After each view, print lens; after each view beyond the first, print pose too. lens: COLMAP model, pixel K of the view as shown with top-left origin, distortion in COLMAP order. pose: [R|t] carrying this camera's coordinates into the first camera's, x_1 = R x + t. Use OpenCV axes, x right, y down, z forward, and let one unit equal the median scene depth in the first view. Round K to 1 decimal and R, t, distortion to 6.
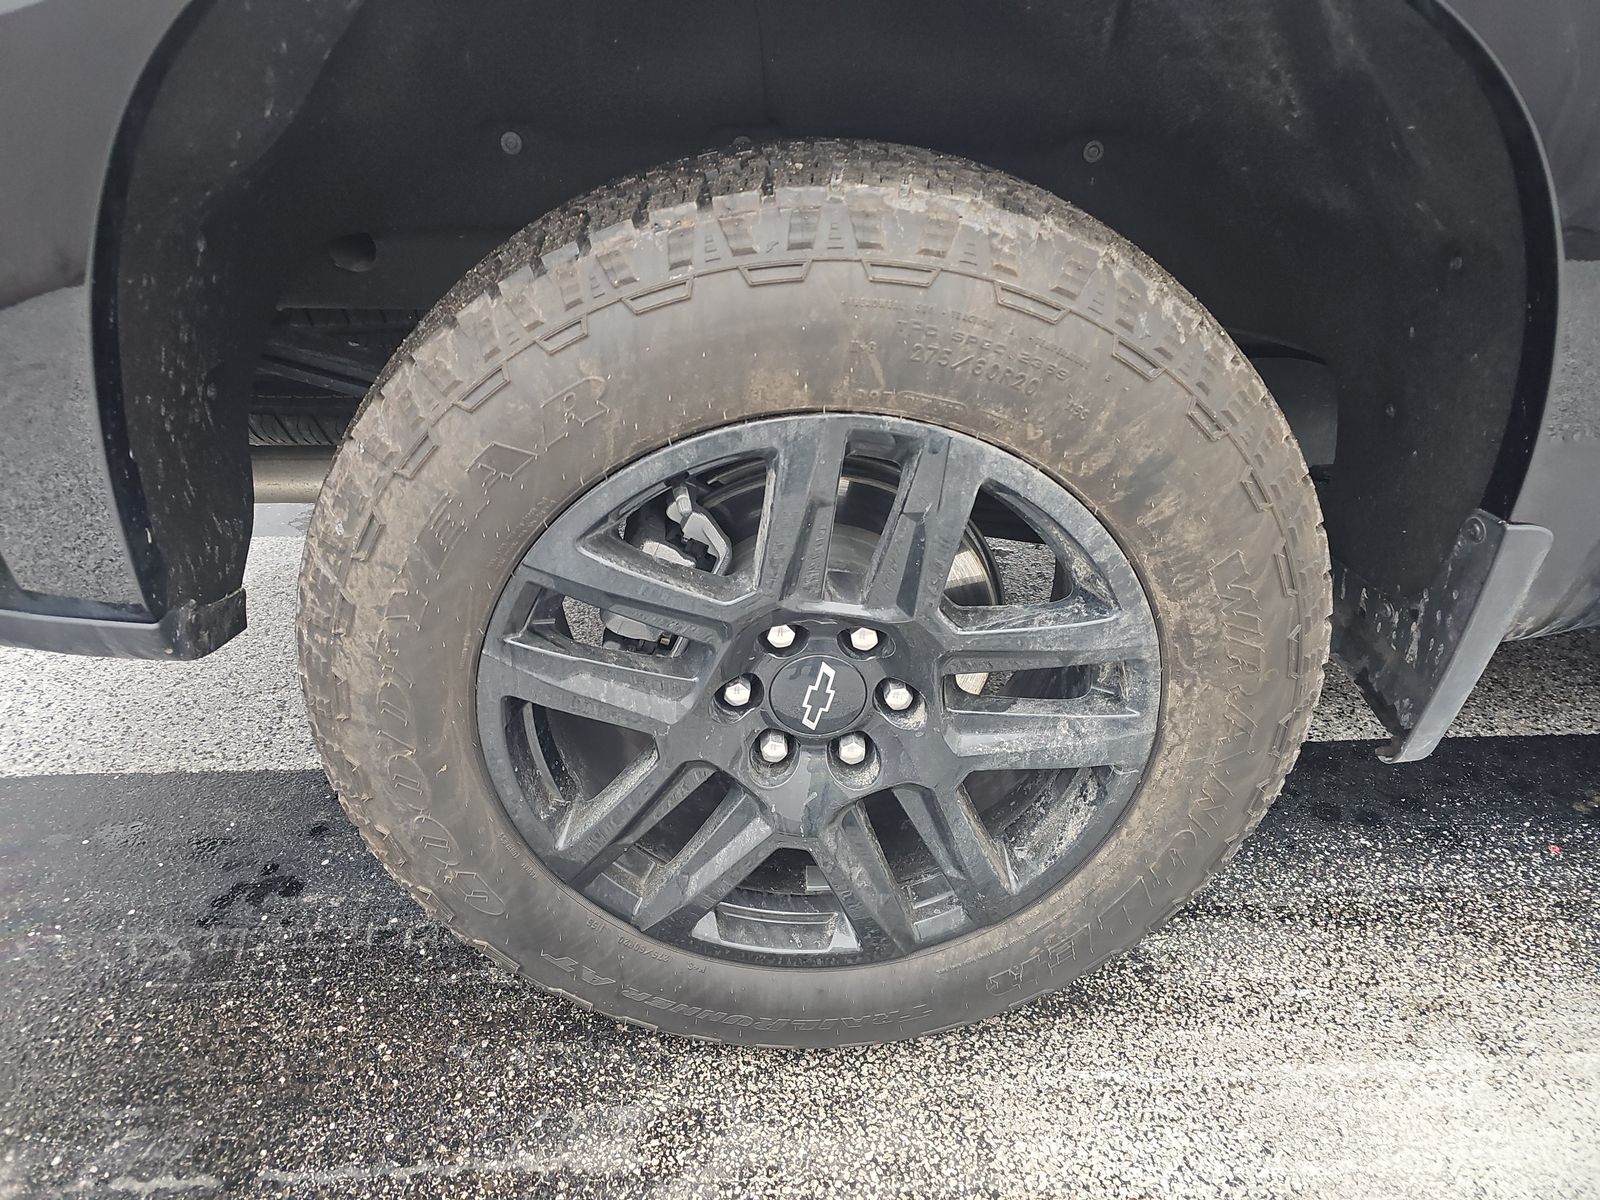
lens RADIAL K [[1045.2, 0, 801.0], [0, 1045.2, 573.8], [0, 0, 1]] dist [0.045581, -0.051764]
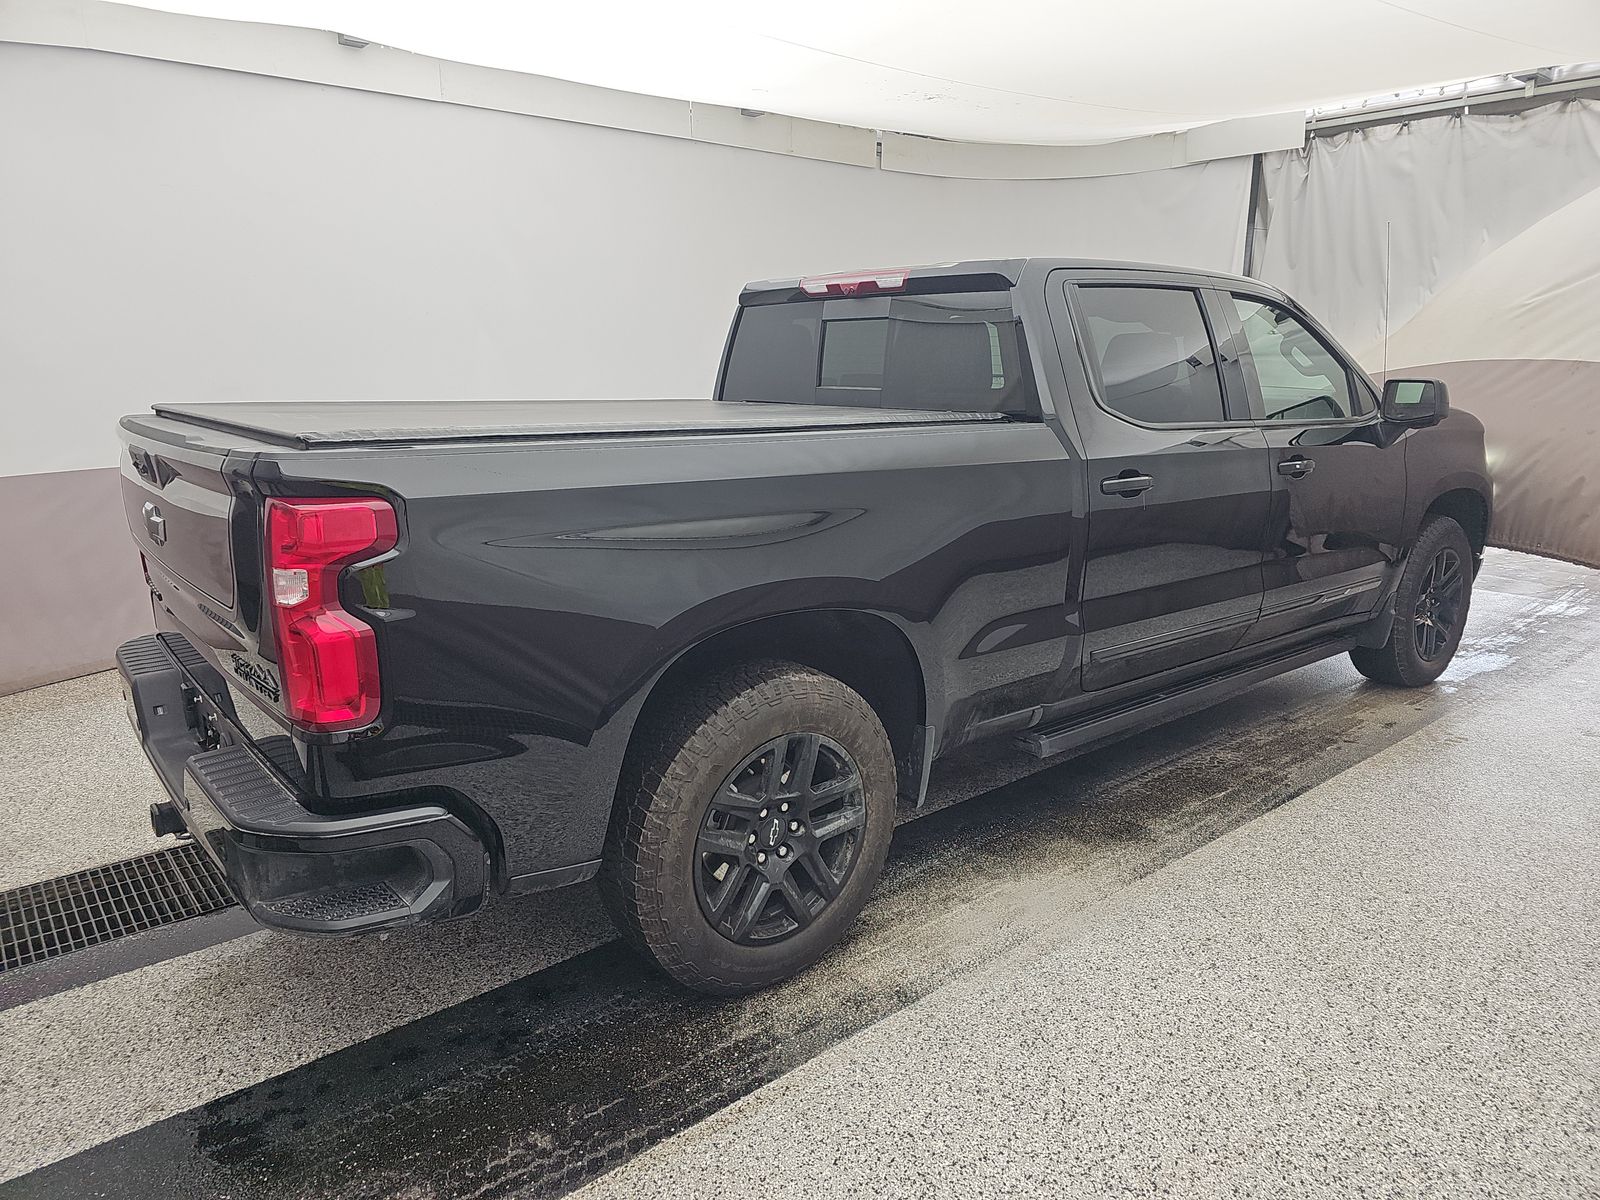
lens RADIAL K [[1045.2, 0, 801.0], [0, 1045.2, 573.8], [0, 0, 1]] dist [0.045581, -0.051764]
pose [[0.792637, -0.125283, 0.596682, -1.614817], [0.304177, 0.929423, -0.208924, 0.079802], [-0.528396, 0.347098, 0.774804, -1.619771]]
